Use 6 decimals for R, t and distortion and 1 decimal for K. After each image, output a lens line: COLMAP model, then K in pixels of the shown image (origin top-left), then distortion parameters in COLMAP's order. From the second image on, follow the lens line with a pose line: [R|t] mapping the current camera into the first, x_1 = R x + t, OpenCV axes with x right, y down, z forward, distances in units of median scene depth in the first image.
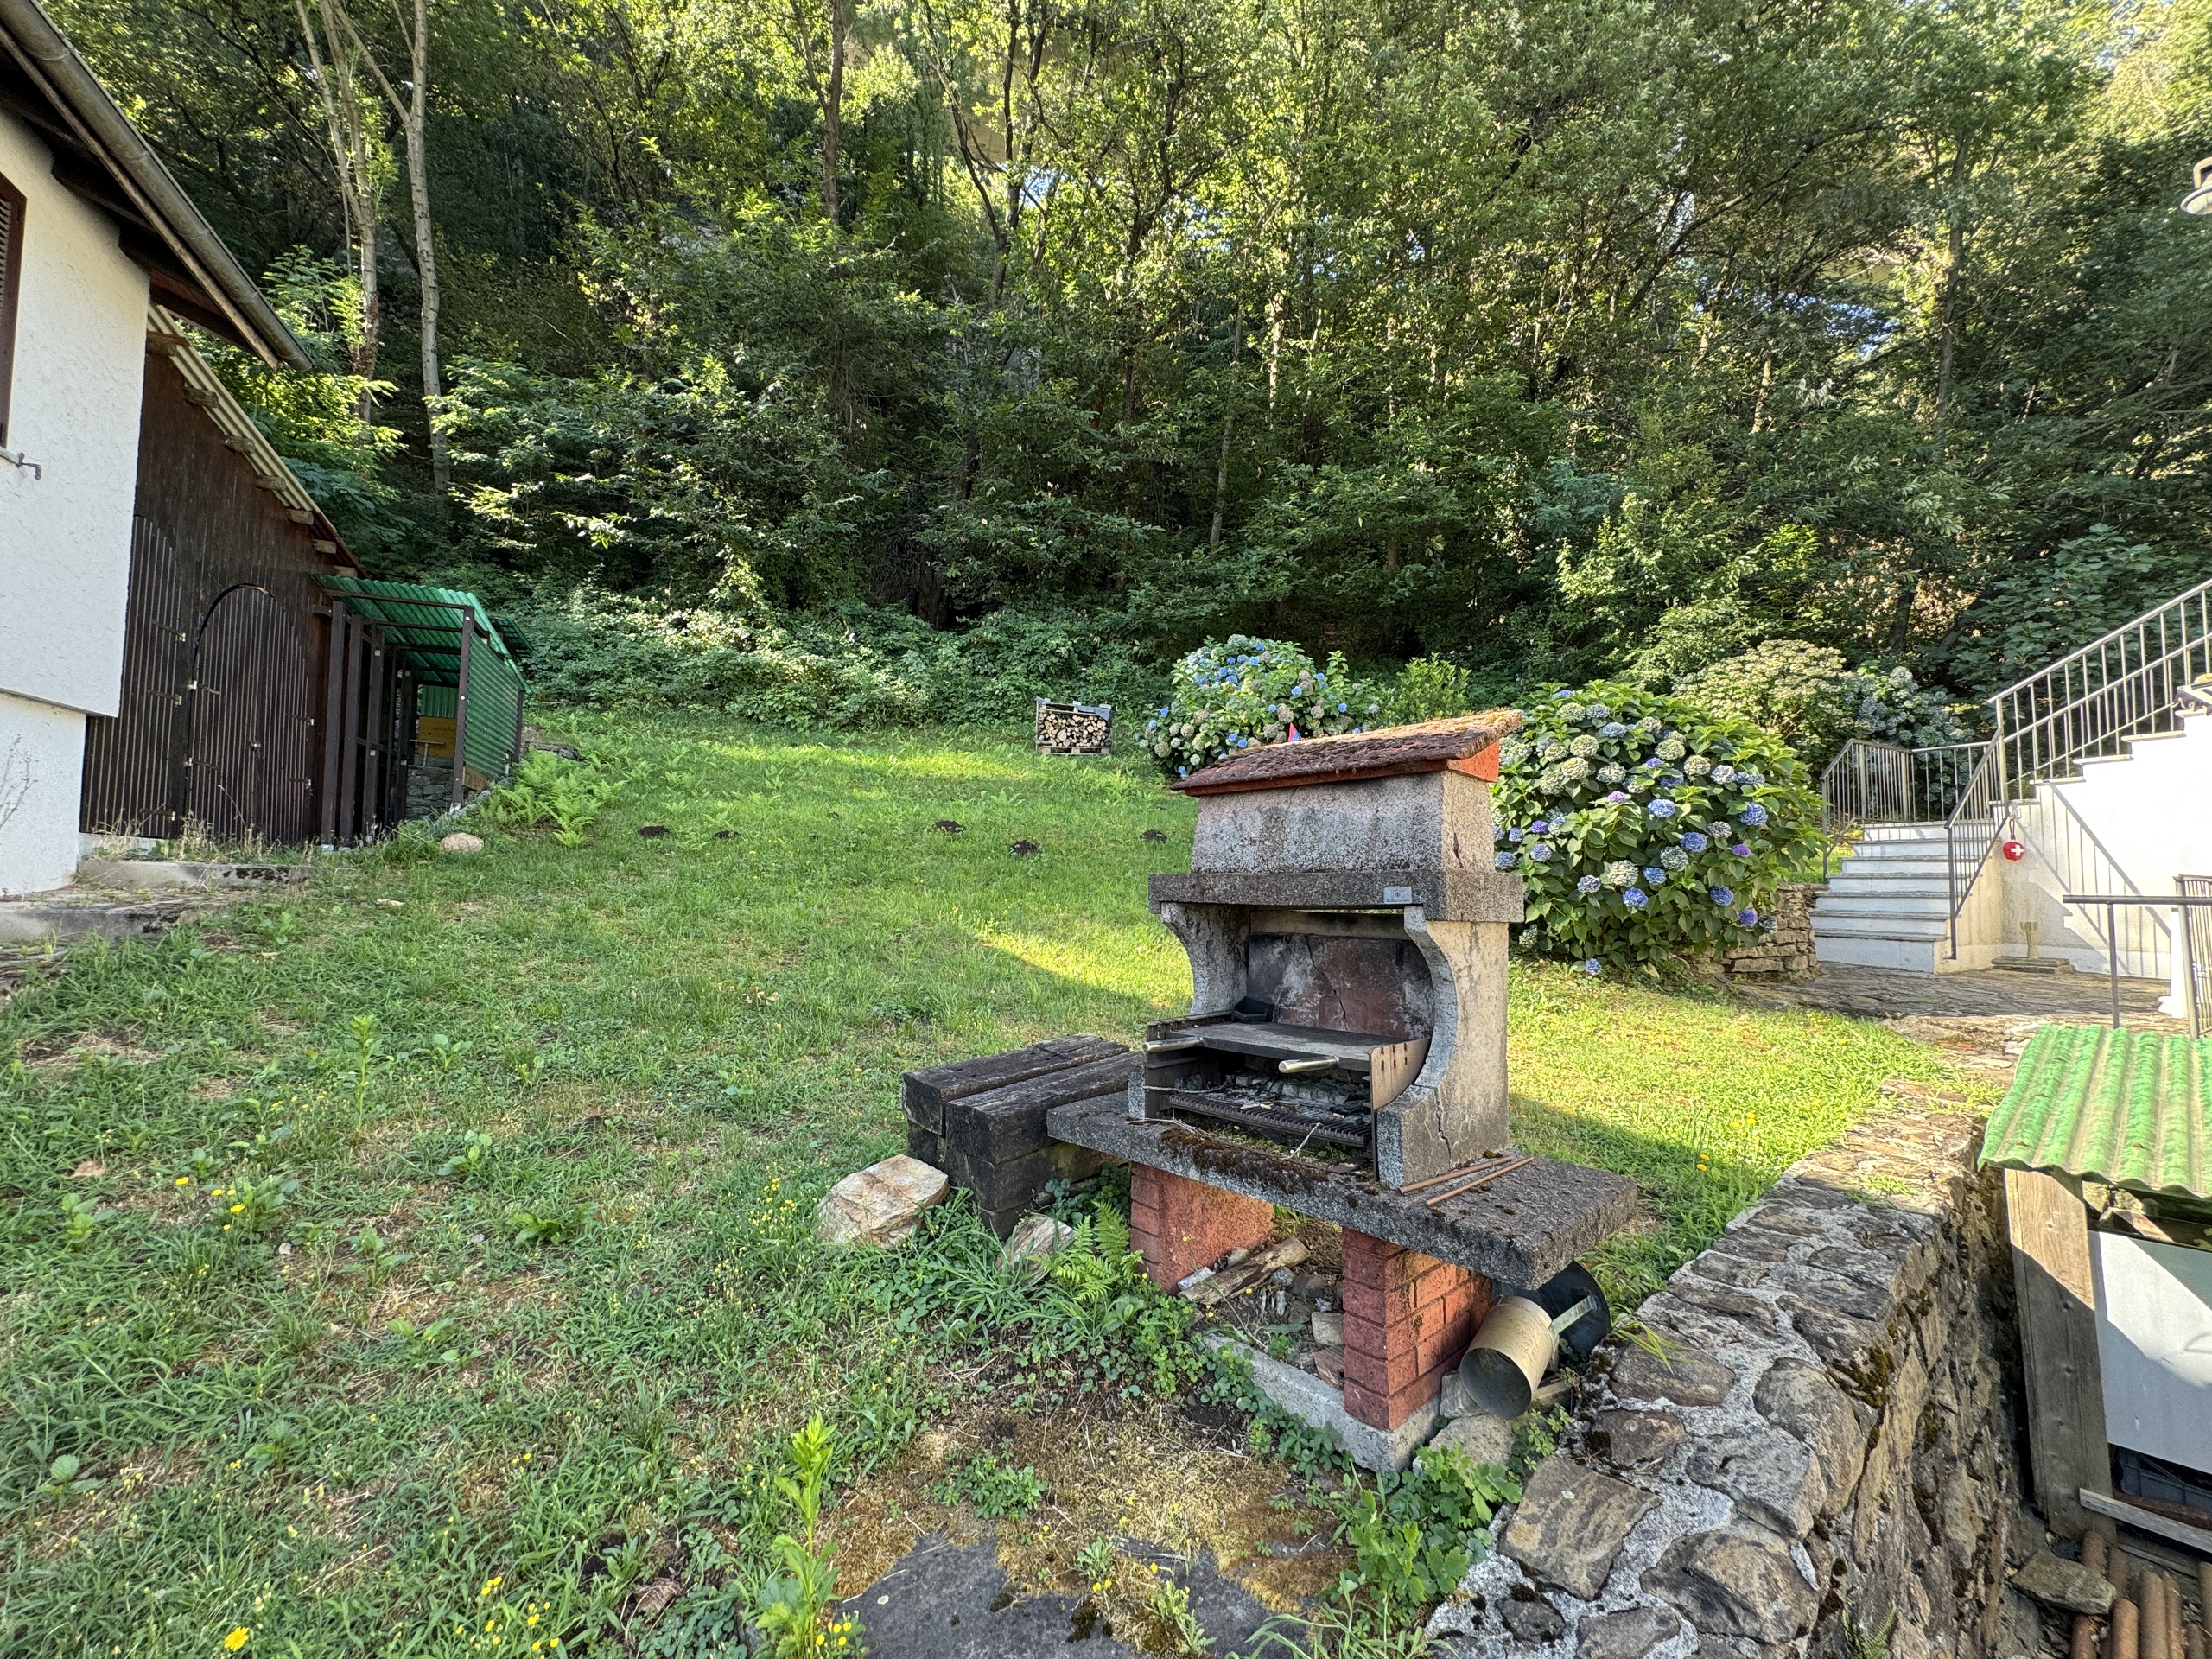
lens RADIAL K [[879.0, 0, 1096.7], [0, 879.0, 831.4], [0, 0, 1]] dist [0.002333, -0.000114]
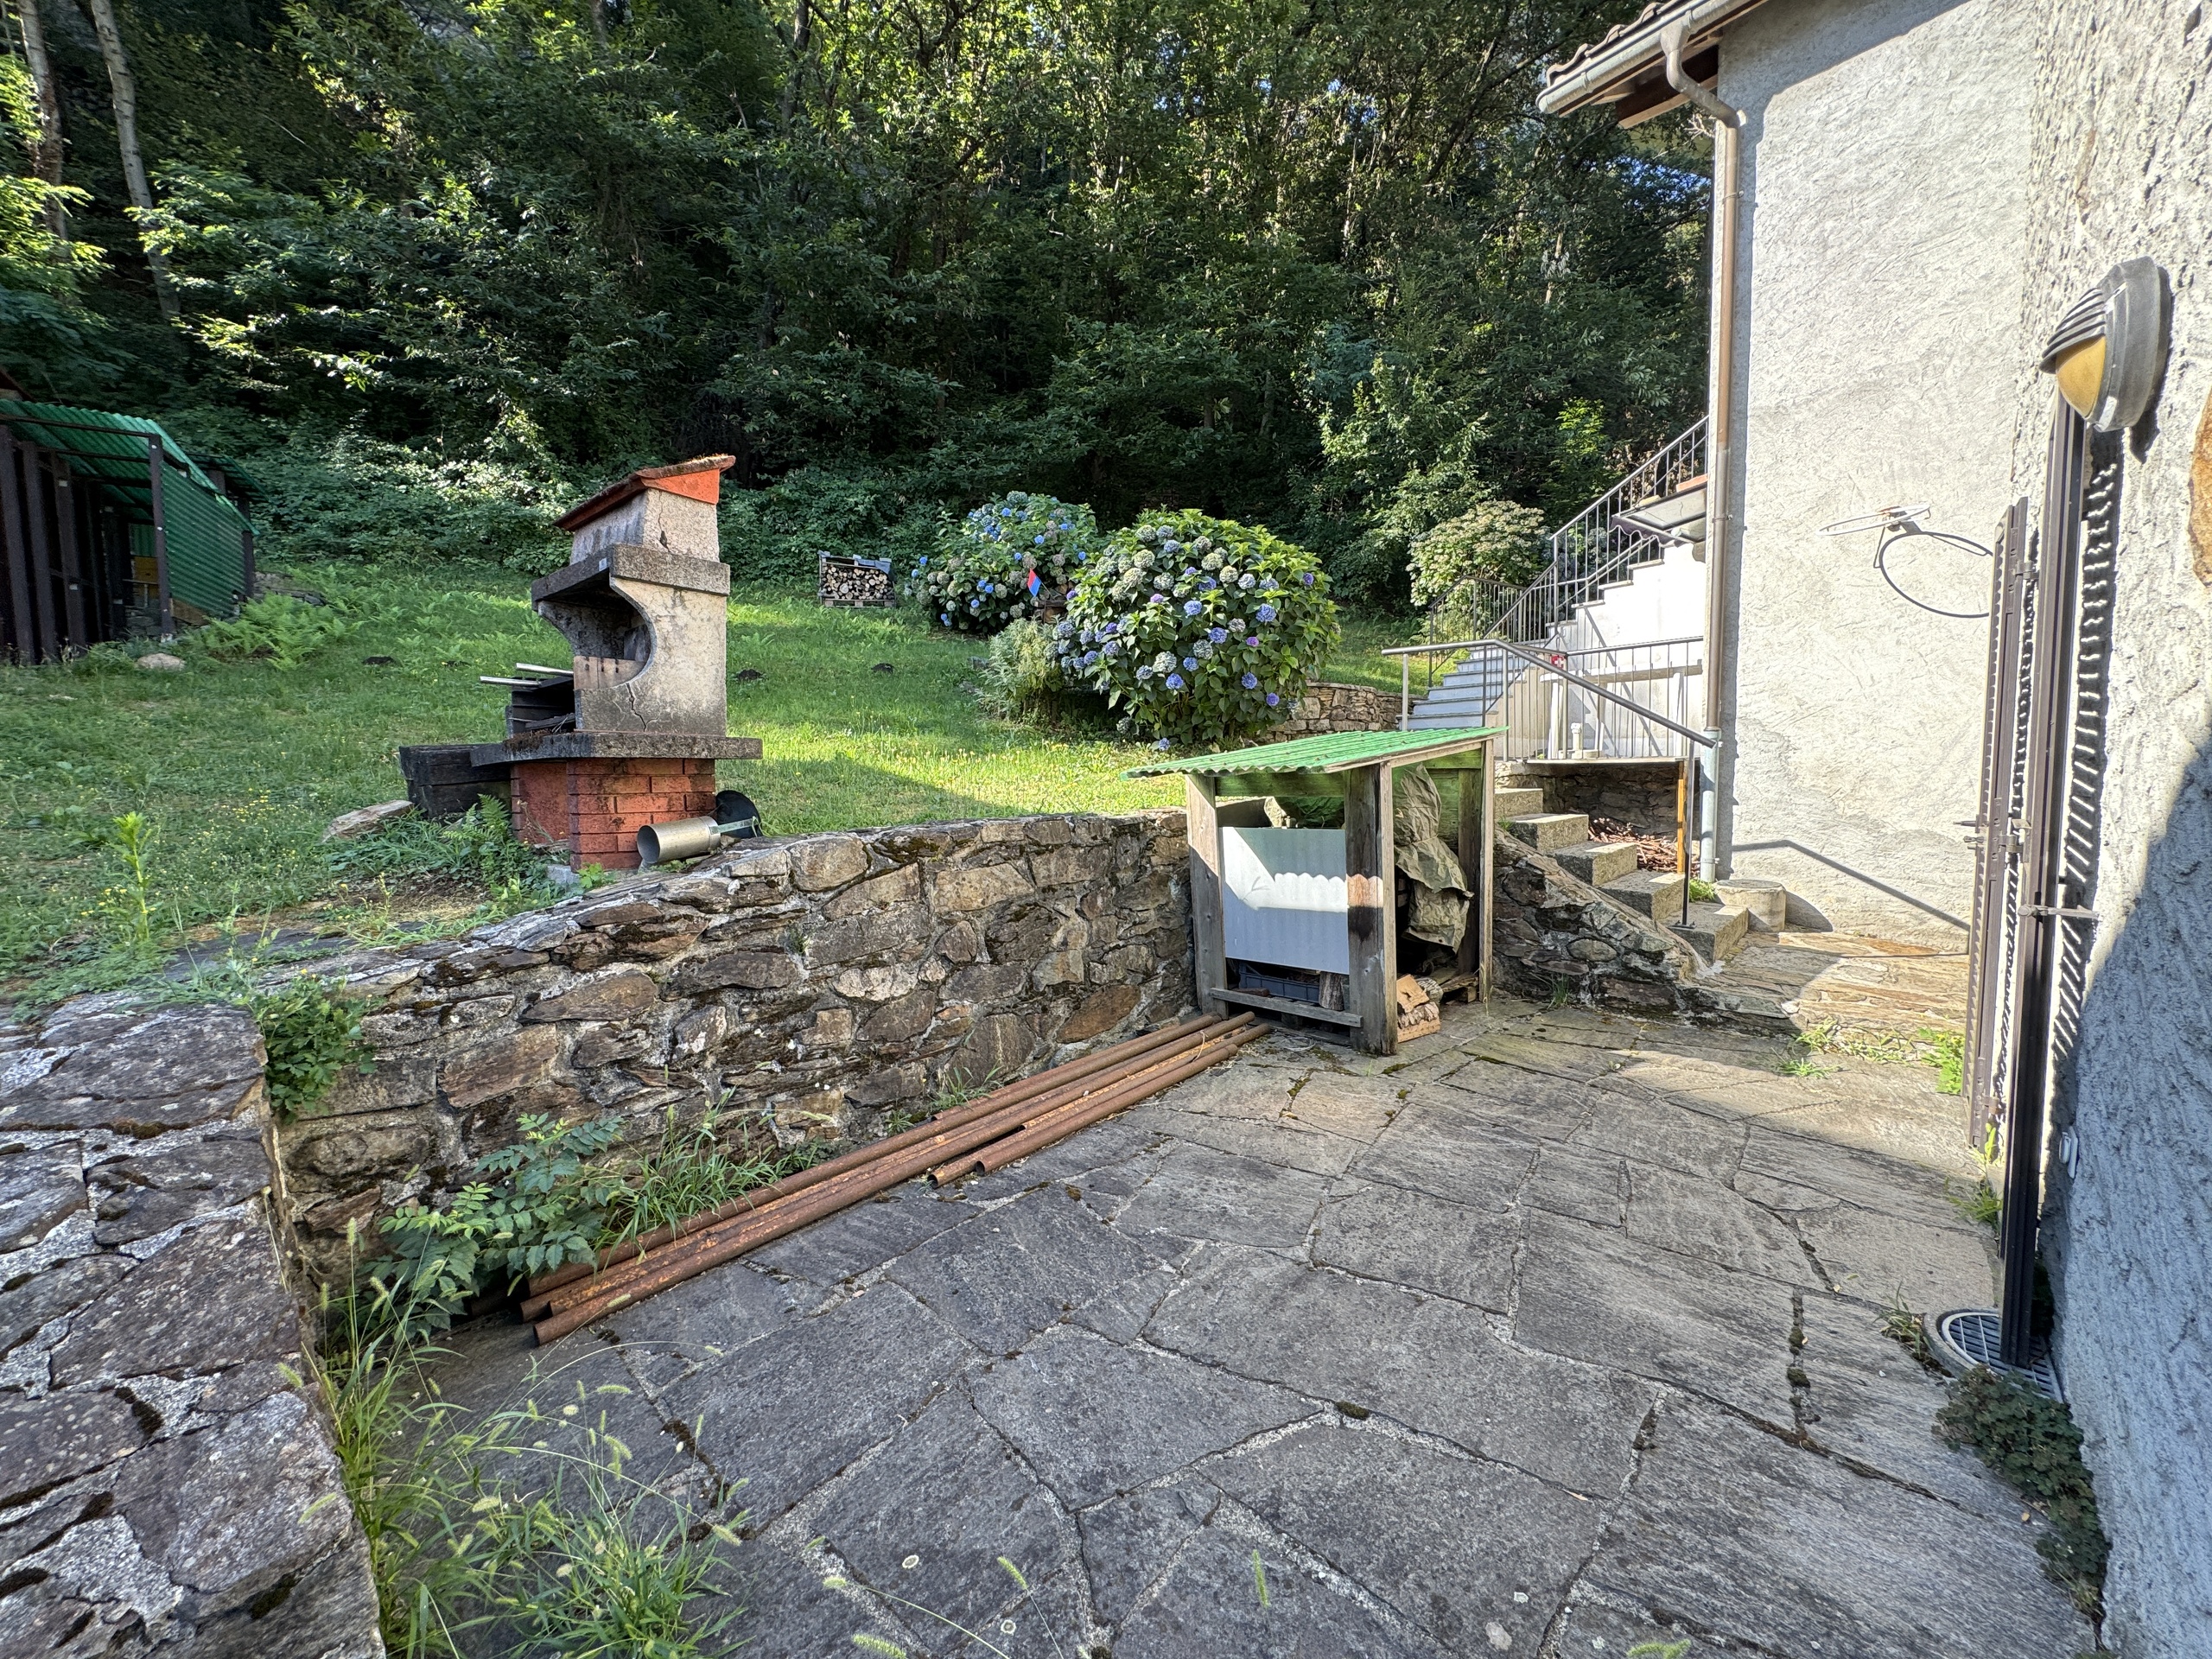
lens RADIAL K [[879.0, 0, 1104.2], [0, 879.0, 833.7], [0, 0, 1]] dist [0.002333, -0.000114]
pose [[0.993776, -0.029485, 0.107426, 0.122243], [0.015559, 0.991622, 0.128233, 0.042280], [-0.110307, -0.125763, 0.985909, -0.083383]]
